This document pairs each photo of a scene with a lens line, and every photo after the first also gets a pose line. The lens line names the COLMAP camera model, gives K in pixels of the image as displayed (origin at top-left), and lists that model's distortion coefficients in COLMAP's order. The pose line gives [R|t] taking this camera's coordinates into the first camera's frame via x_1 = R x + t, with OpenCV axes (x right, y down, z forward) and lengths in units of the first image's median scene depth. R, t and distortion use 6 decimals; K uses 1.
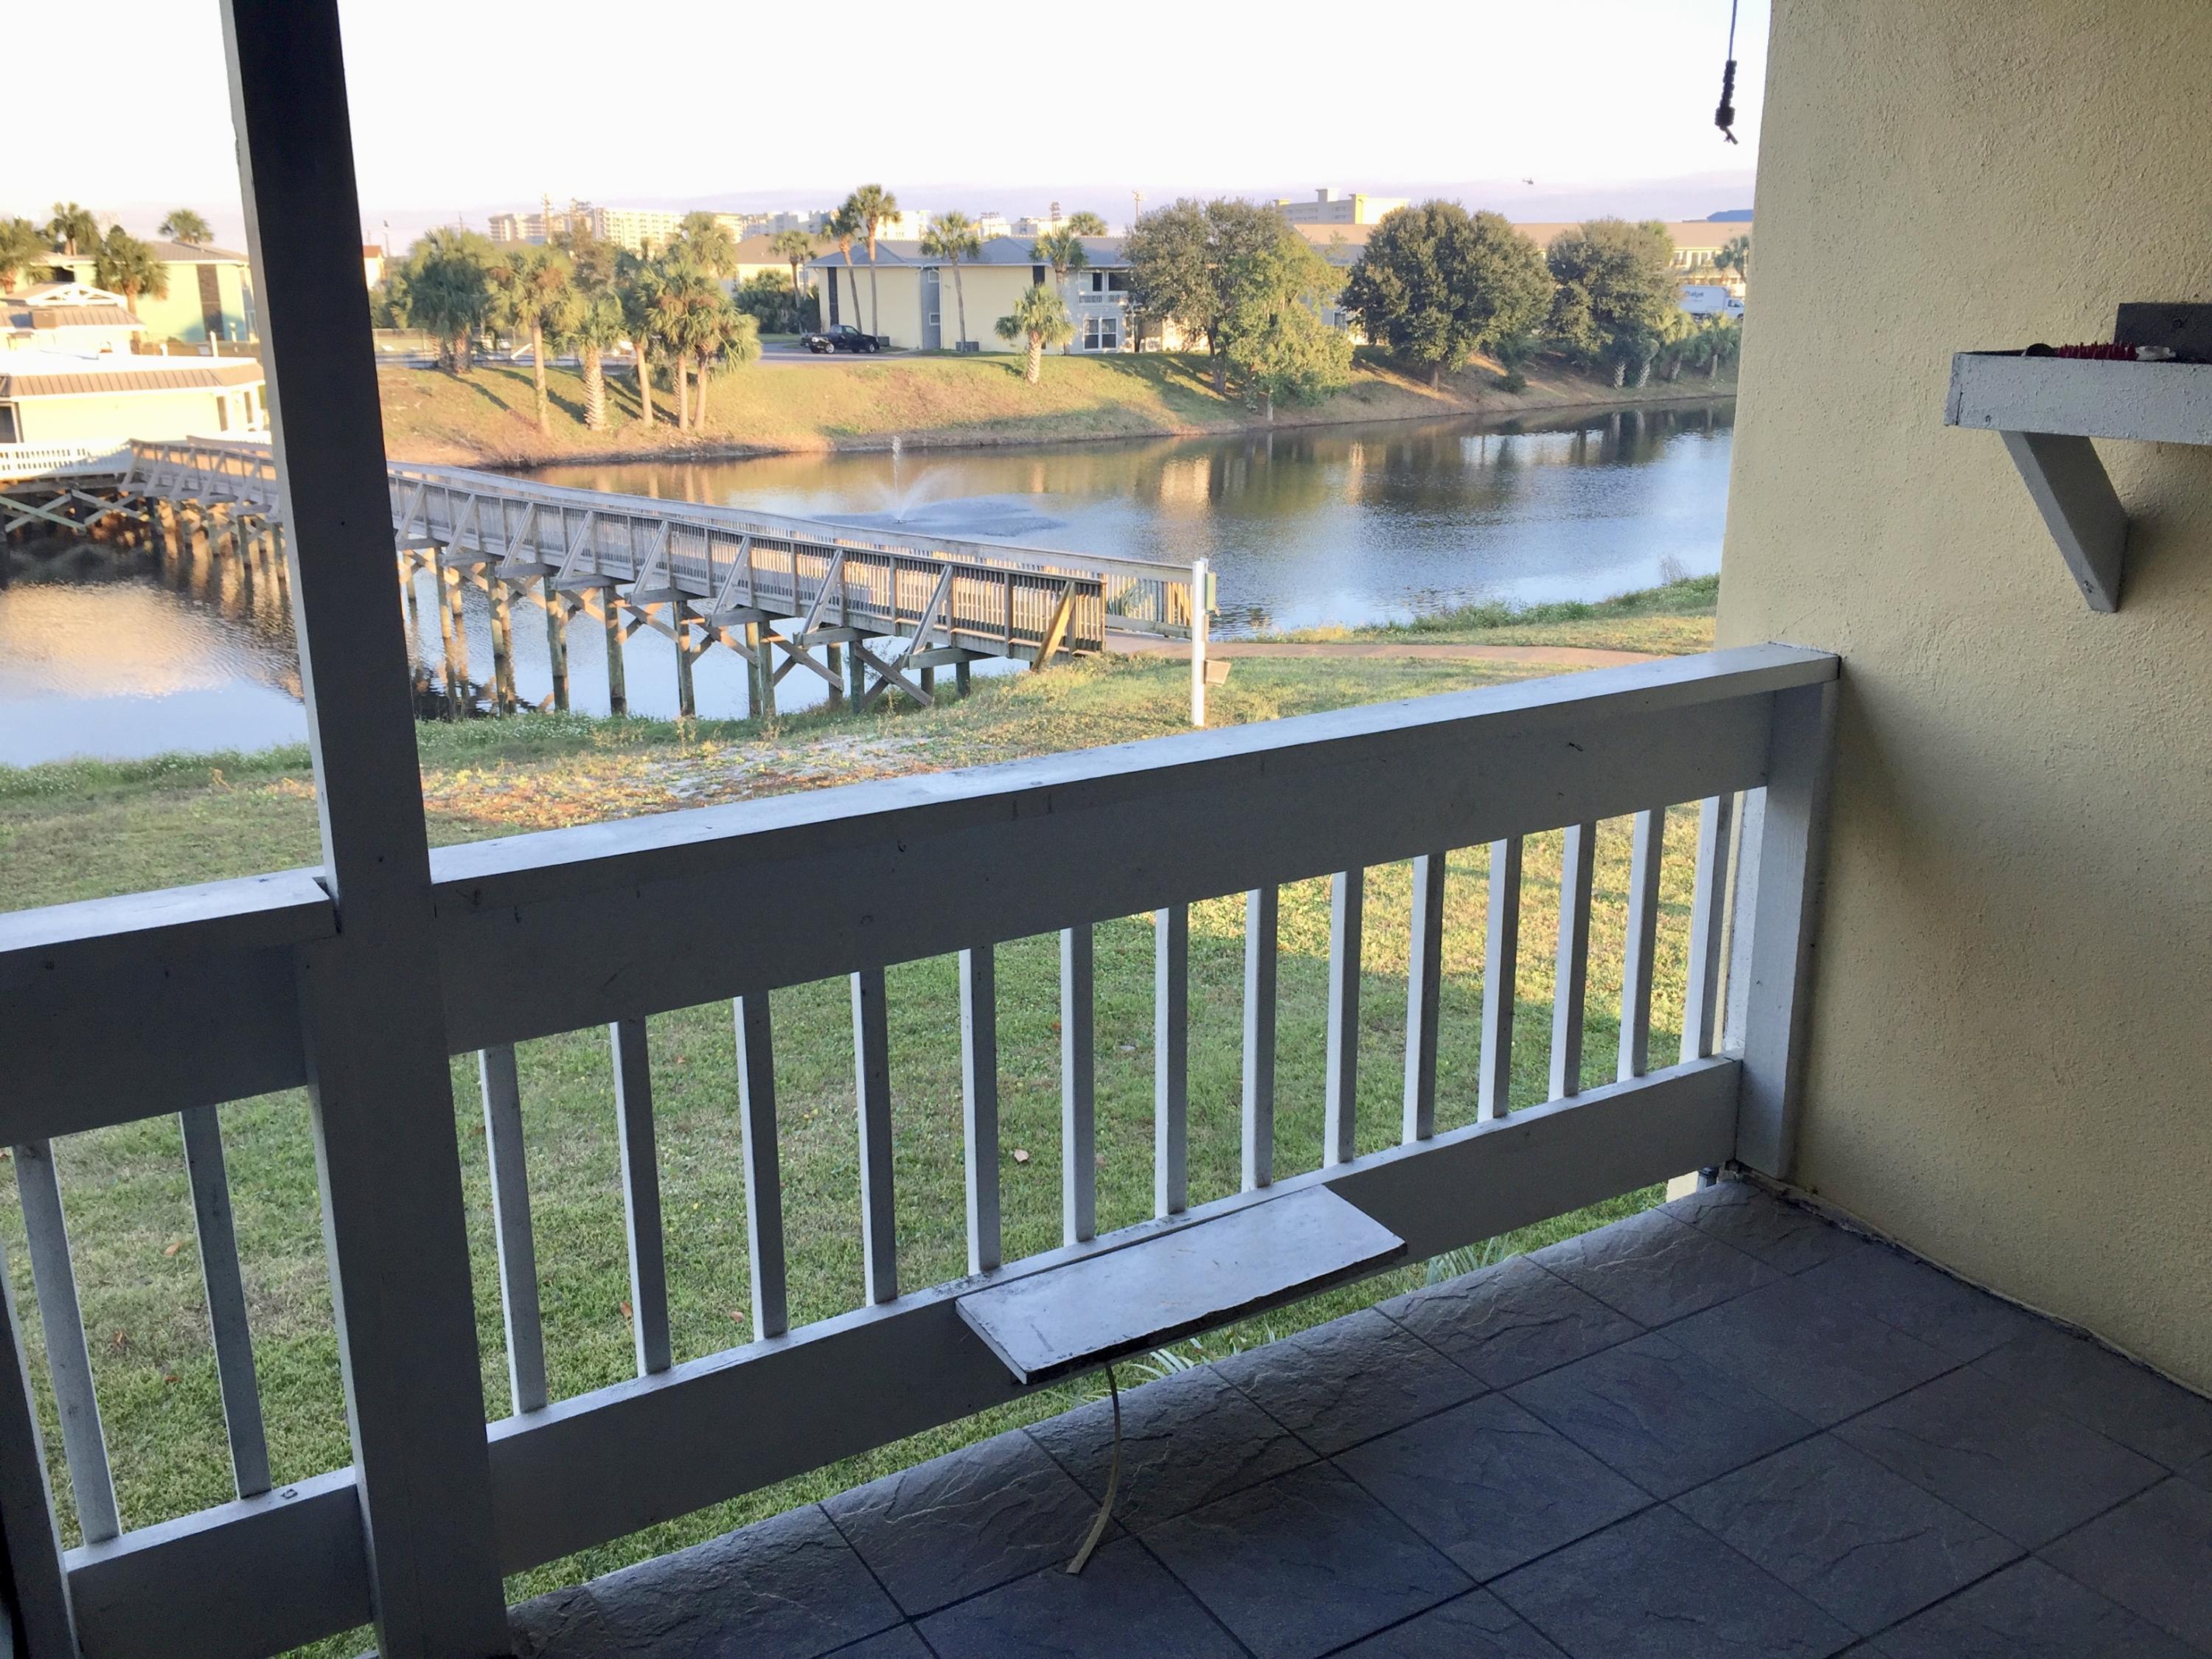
lens RADIAL K [[1895.6, 0, 1105.4], [0, 1895.6, 829.1], [0, 0, 1]] dist [0.067936, -0.083438]
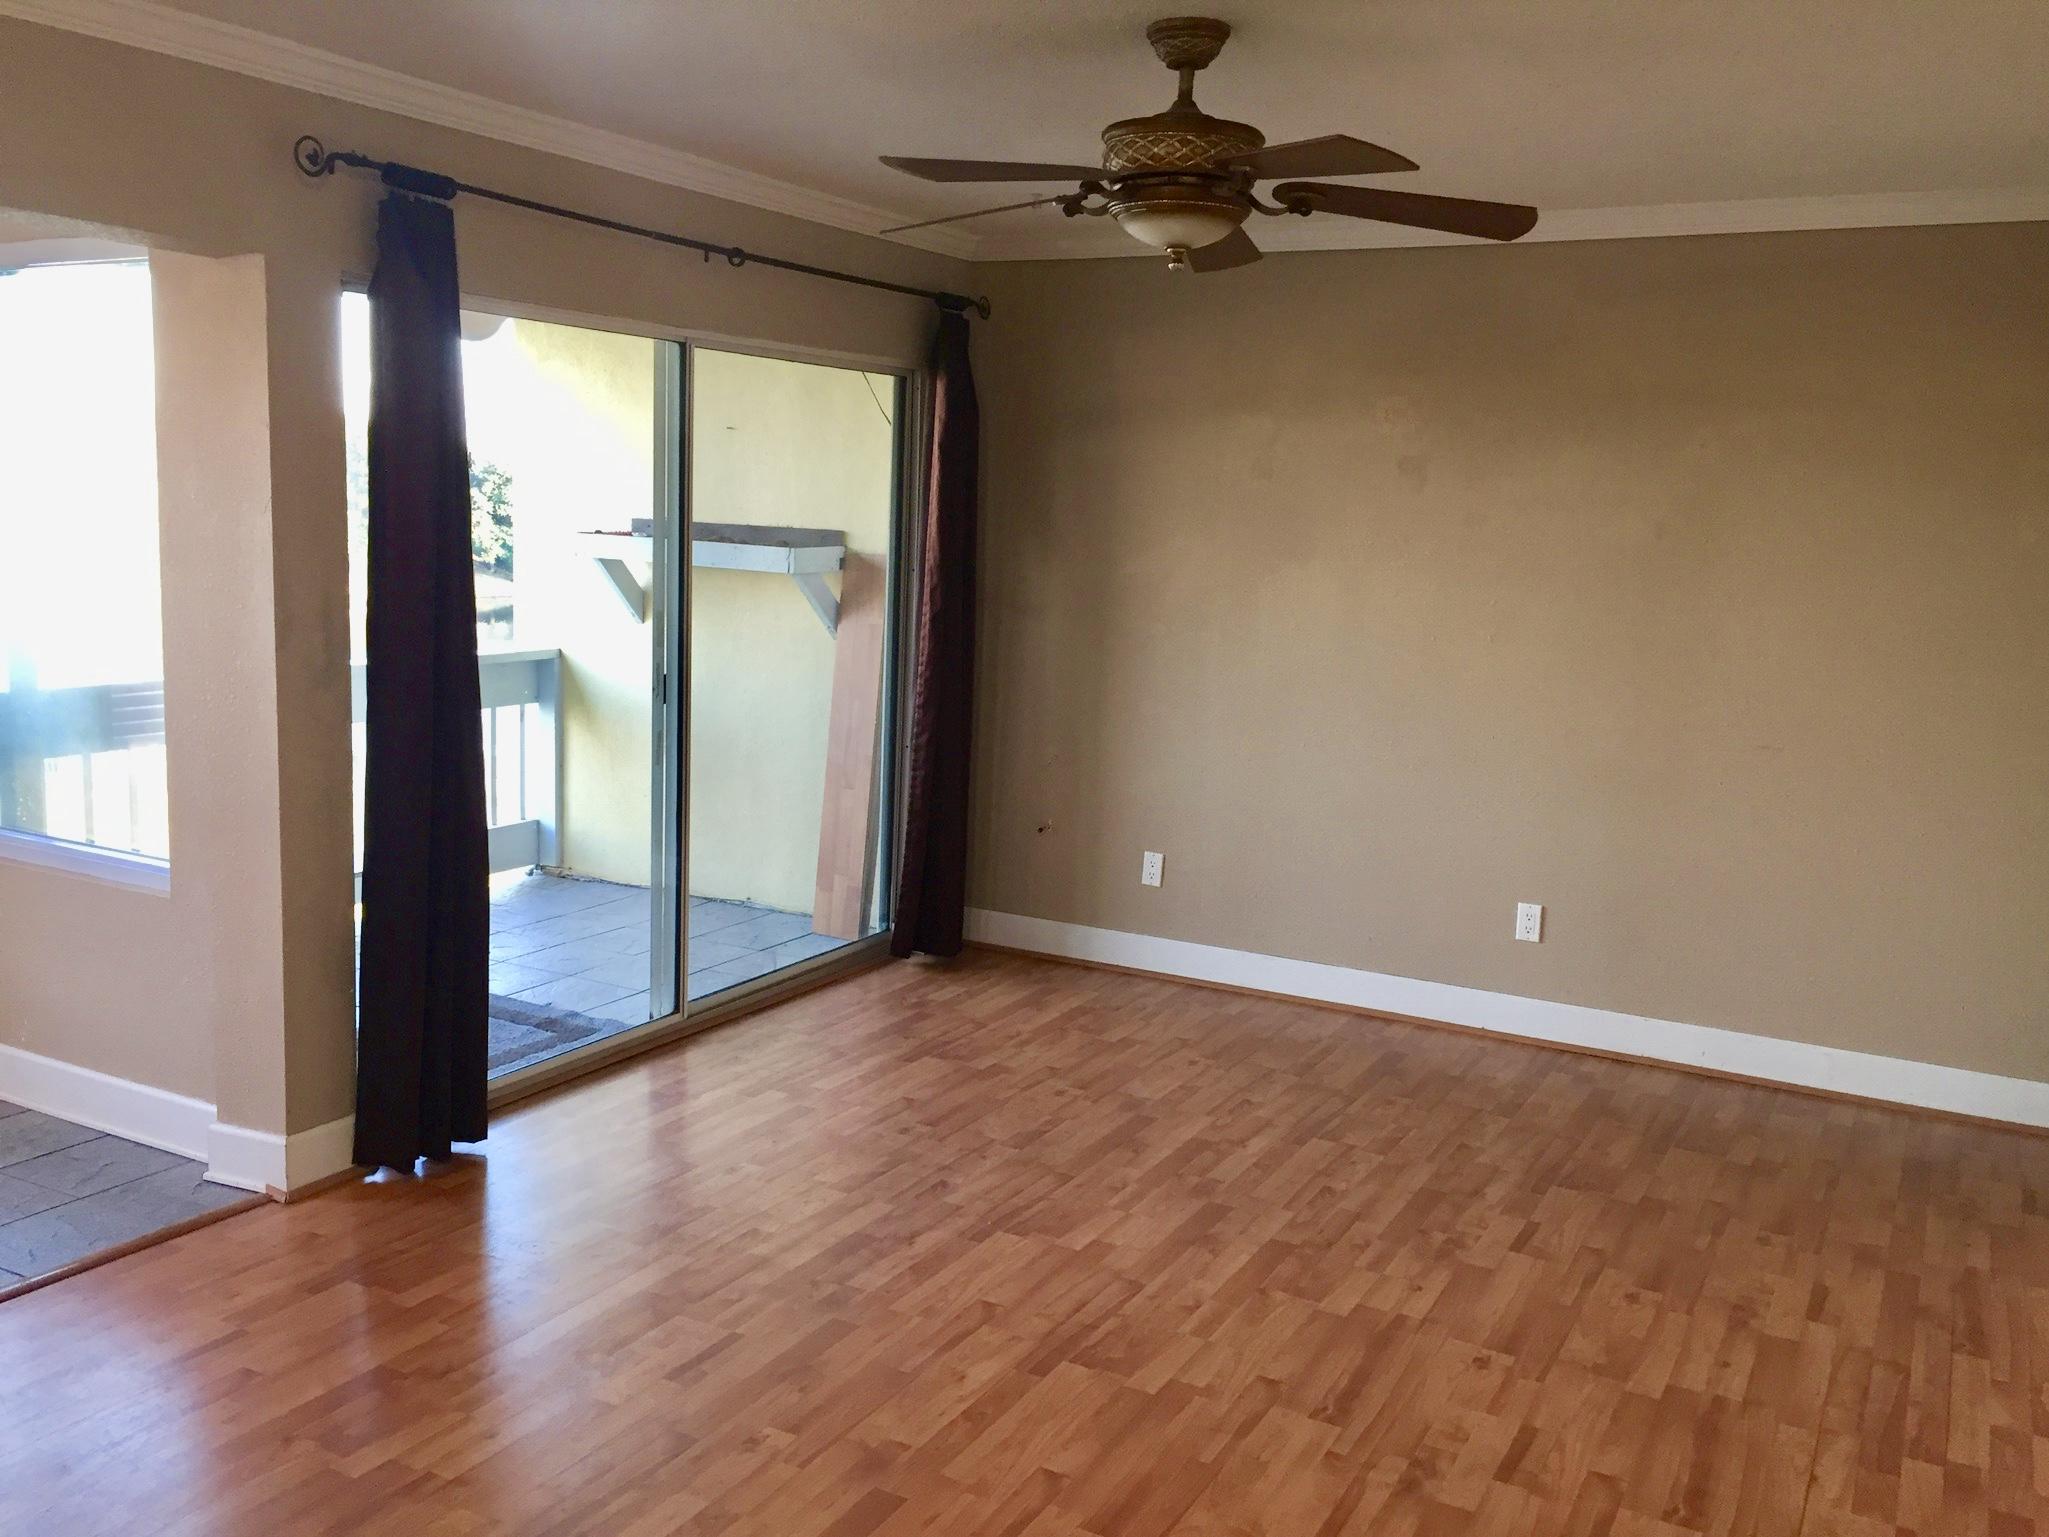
lens RADIAL K [[1755.9, 0, 1017.5], [0, 1755.9, 759.1], [0, 0, 1]] dist [0.067936, -0.083438]
pose [[0.863786, -0.025448, 0.503216, -0.280055], [0.089963, 0.990465, -0.104335, 0.354834], [-0.495763, 0.135394, 0.857839, -1.297762]]
